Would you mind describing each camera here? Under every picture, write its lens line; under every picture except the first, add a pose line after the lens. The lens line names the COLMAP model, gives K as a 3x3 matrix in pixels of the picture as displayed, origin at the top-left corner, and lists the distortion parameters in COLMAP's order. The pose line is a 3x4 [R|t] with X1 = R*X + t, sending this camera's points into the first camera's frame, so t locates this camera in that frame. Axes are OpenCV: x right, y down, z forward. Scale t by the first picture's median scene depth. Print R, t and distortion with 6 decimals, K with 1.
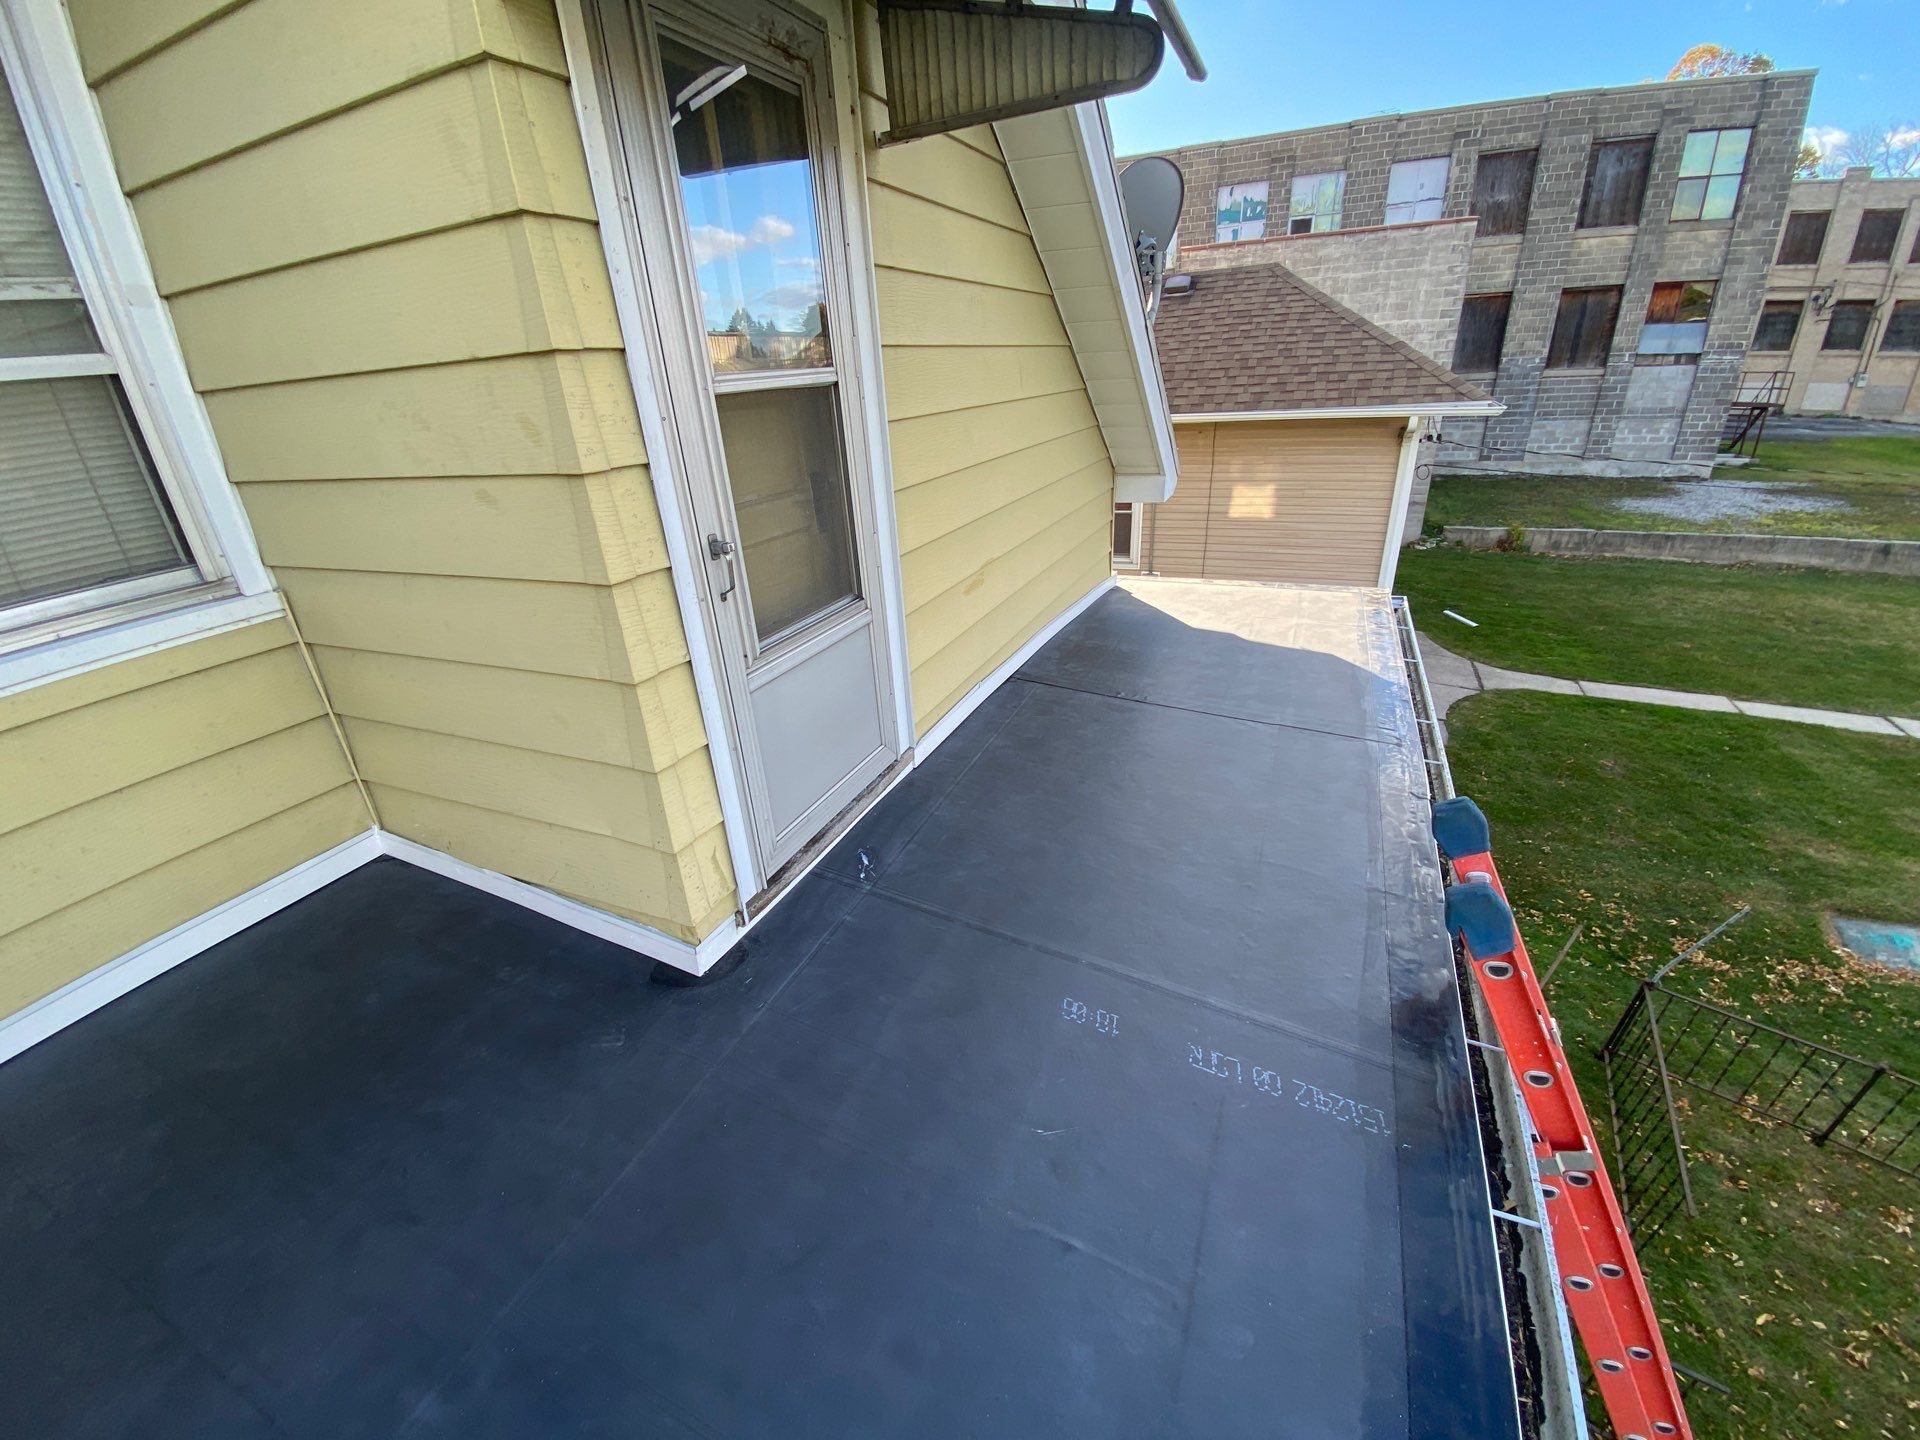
lens RADIAL K [[779.8, 0, 956.6], [0, 779.8, 721.2], [0, 0, 1]] dist [0.016881, -0.018184]
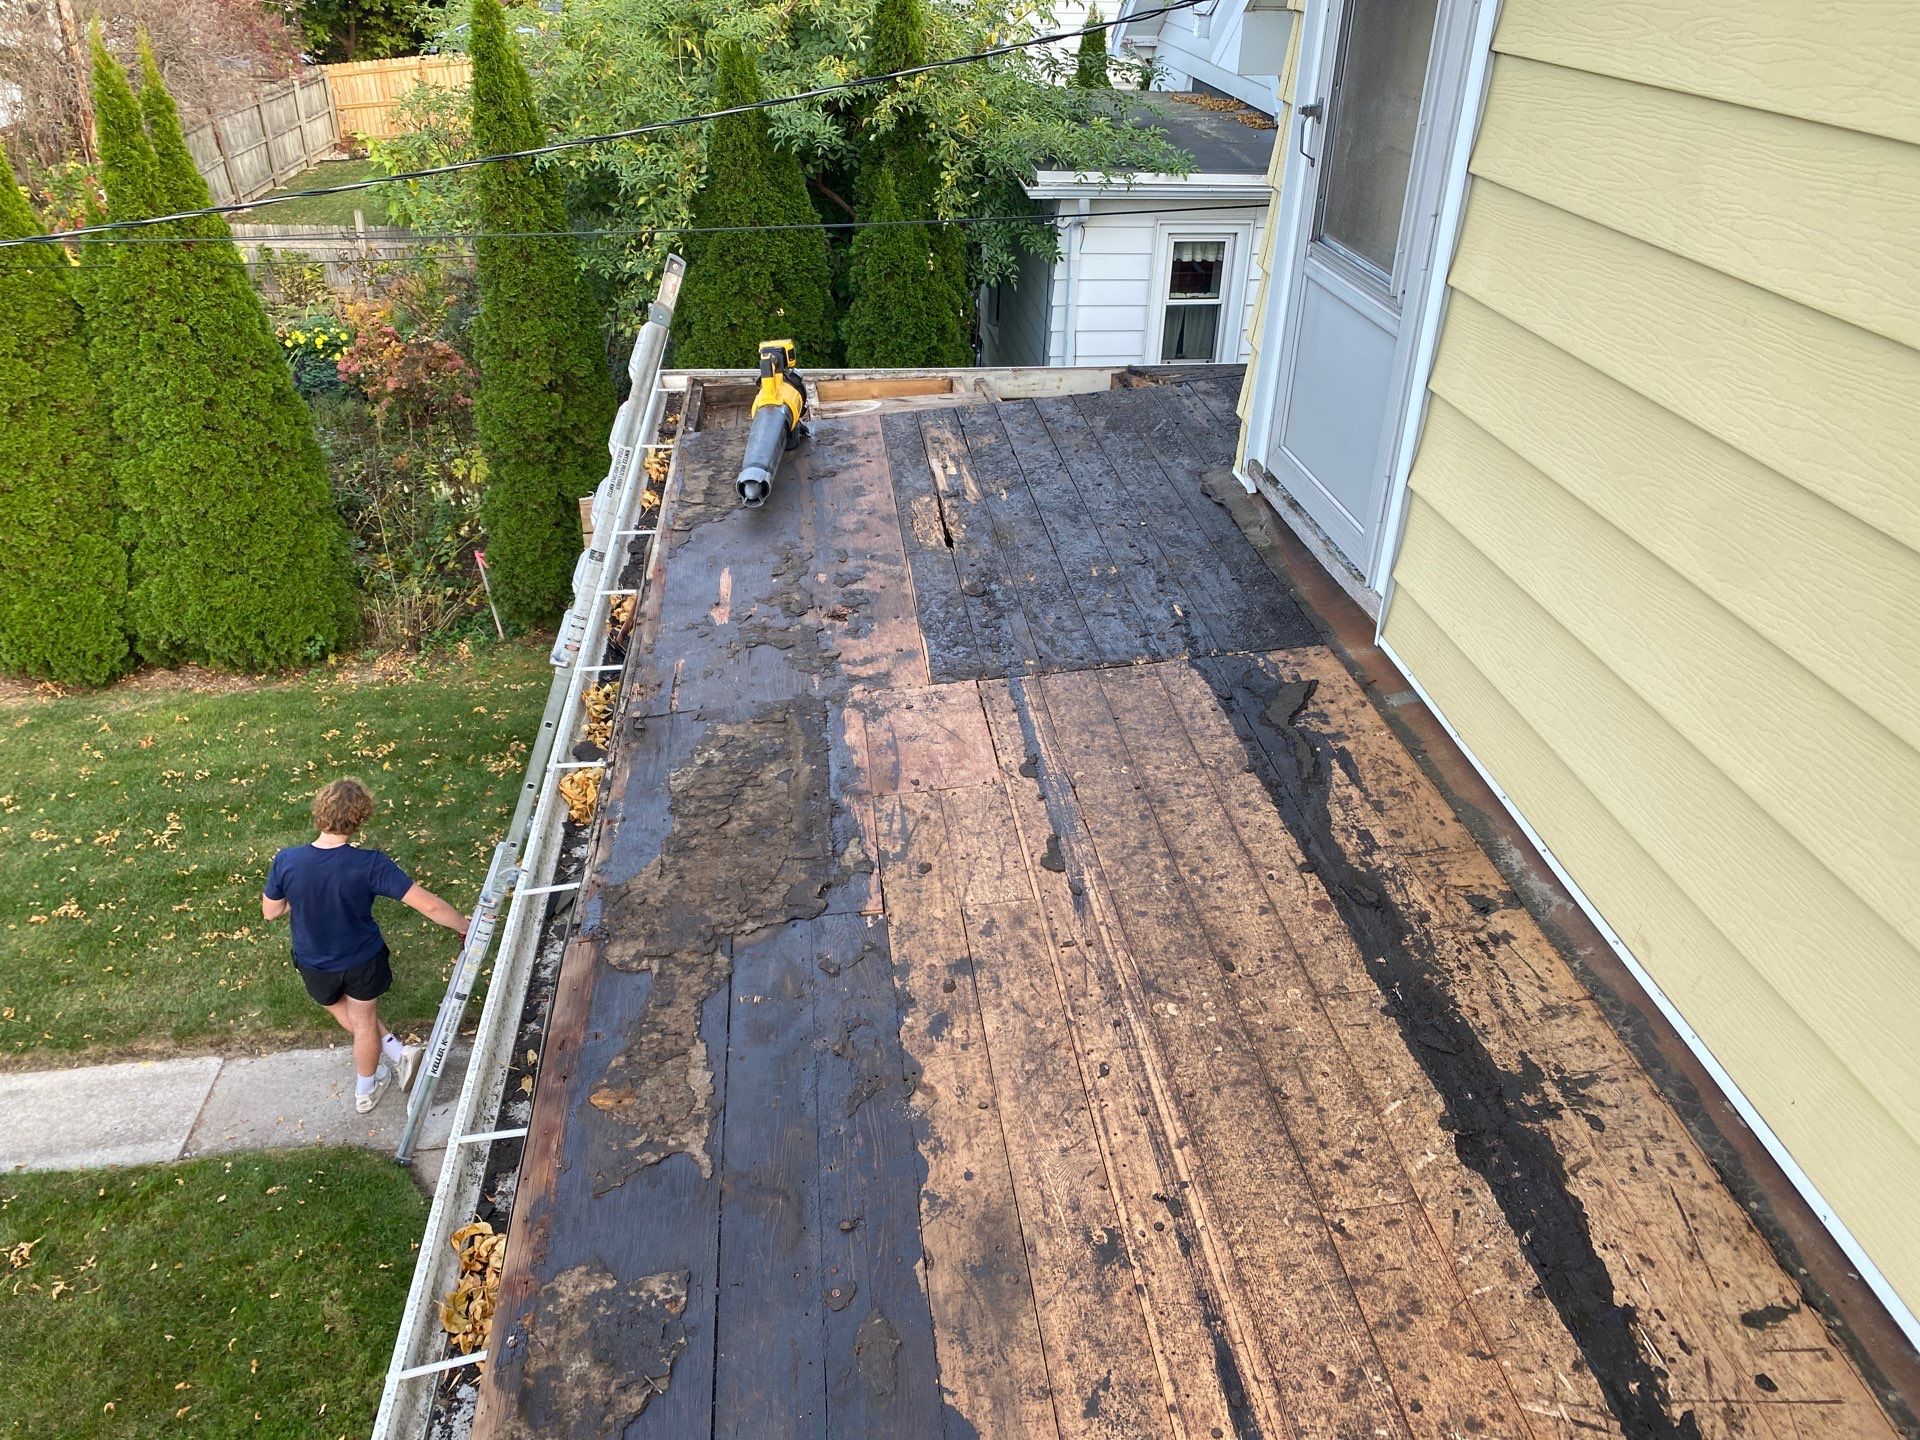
lens RADIAL K [[1453.9, 0, 971.4], [0, 1453.9, 711.1], [0, 0, 1]] dist [0.069108, -0.091303]
pose [[-0.855725, 0.279162, -0.435663, 0.258458], [-0.195061, 0.605813, 0.771325, -0.255736], [0.479255, 0.745023, -0.463956, 0.504128]]
